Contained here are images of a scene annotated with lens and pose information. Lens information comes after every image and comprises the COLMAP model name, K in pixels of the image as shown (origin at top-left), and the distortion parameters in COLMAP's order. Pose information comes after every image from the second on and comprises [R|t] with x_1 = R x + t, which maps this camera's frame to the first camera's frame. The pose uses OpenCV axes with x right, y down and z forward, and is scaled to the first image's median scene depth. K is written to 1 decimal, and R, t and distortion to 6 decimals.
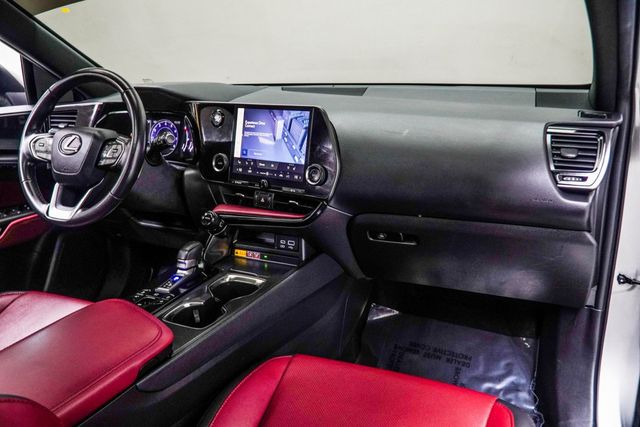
lens RADIAL K [[500.8, 0, 320.5], [0, 500.8, 213.0], [0, 0, 1]] dist [0.003823, -0.001926]
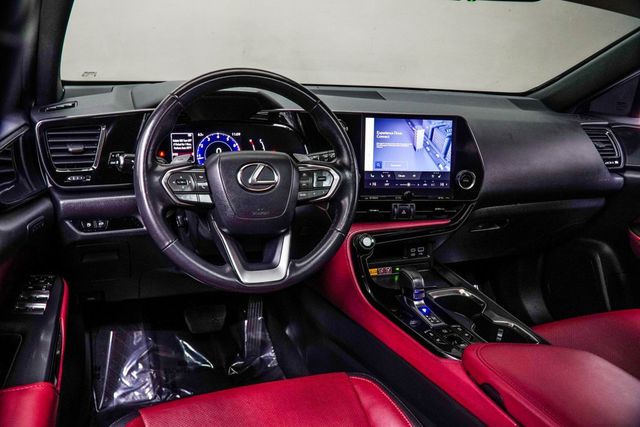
lens RADIAL K [[500.8, 0, 319.8], [0, 500.8, 215.2], [0, 0, 1]] dist [0.003823, -0.001926]
pose [[0.724299, -0.160883, 0.670454, -0.909546], [0.132918, 0.986737, 0.093186, -0.135412], [-0.676553, 0.021621, 0.736076, 0.402788]]
